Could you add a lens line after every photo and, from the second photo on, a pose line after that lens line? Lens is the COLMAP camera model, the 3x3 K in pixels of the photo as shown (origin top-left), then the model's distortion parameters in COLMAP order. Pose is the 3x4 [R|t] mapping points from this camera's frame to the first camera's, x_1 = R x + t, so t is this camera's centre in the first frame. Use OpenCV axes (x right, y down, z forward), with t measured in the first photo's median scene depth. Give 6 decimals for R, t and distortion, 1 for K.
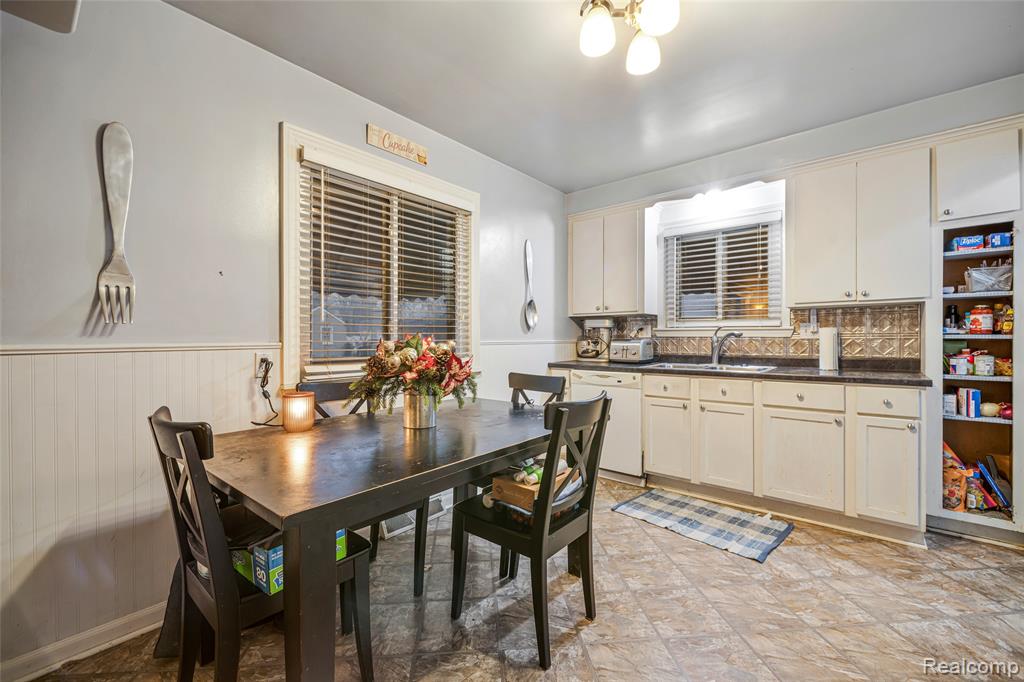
lens RADIAL K [[420.4, 0, 514.9], [0, 420.4, 336.6], [0, 0, 1]] dist [0.003425, -0.000794]
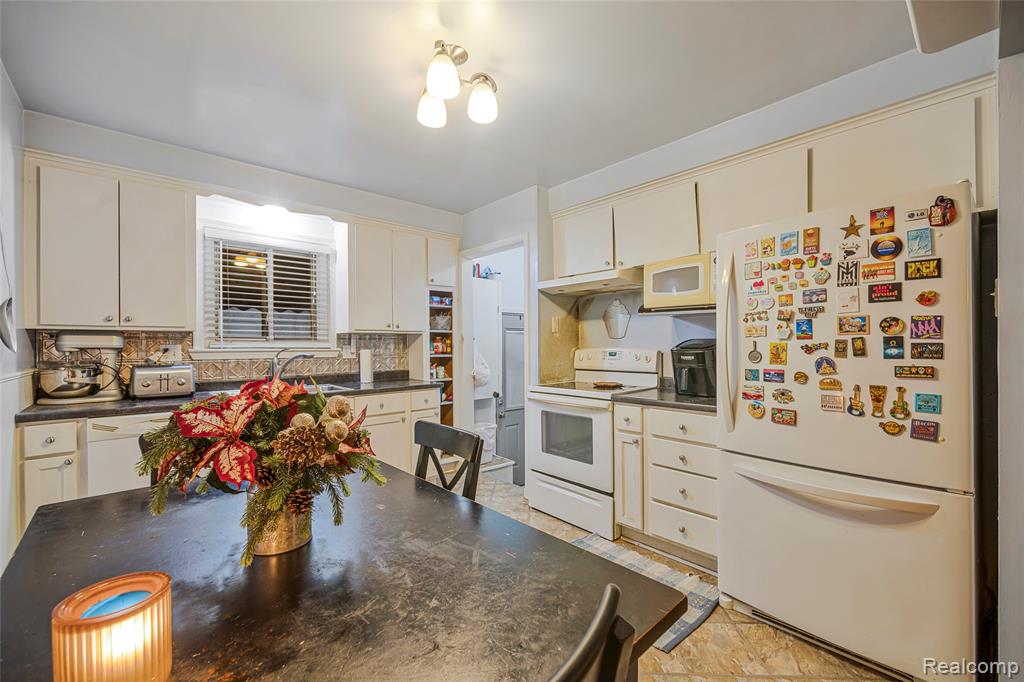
lens RADIAL K [[420.4, 0, 498.3], [0, 420.4, 346.4], [0, 0, 1]] dist [0.003425, -0.000794]
pose [[0.153599, 0.001760, 0.988132, -0.484529], [0.005198, 0.999983, -0.002589, -0.027294], [-0.988120, 0.005534, 0.153587, 0.435049]]
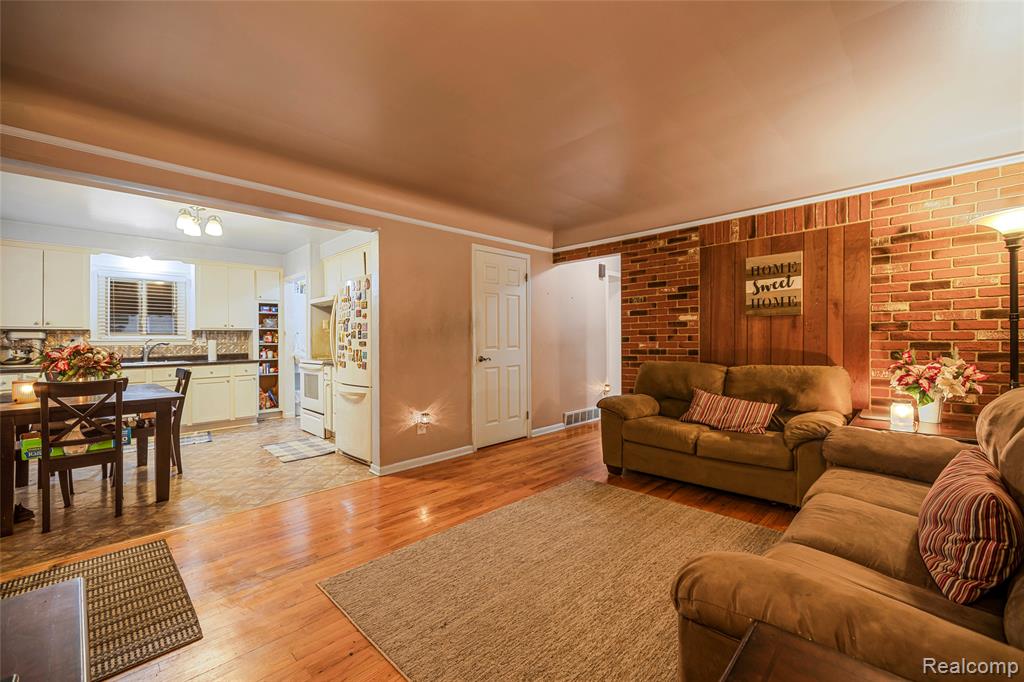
lens RADIAL K [[420.4, 0, 509.3], [0, 420.4, 336.7], [0, 0, 1]] dist [0.003425, -0.000794]
pose [[0.079308, 0.013828, 0.996754, -1.281394], [0.012886, 0.999806, -0.014895, 0.012238], [-0.996767, 0.014025, 0.079114, -0.658722]]
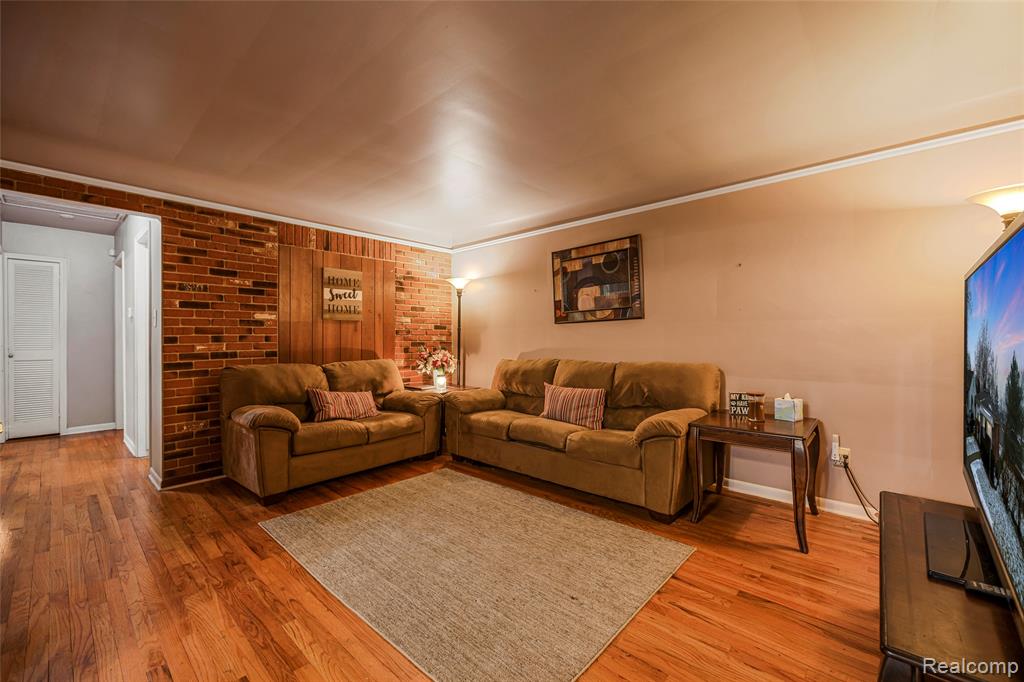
lens RADIAL K [[420.4, 0, 510.2], [0, 420.4, 337.2], [0, 0, 1]] dist [0.003425, -0.000794]
pose [[-0.999386, 0.009396, 0.033744, -0.554775], [0.009470, 0.999953, 0.002021, 0.003038], [-0.033723, 0.002339, -0.999428, 0.212827]]
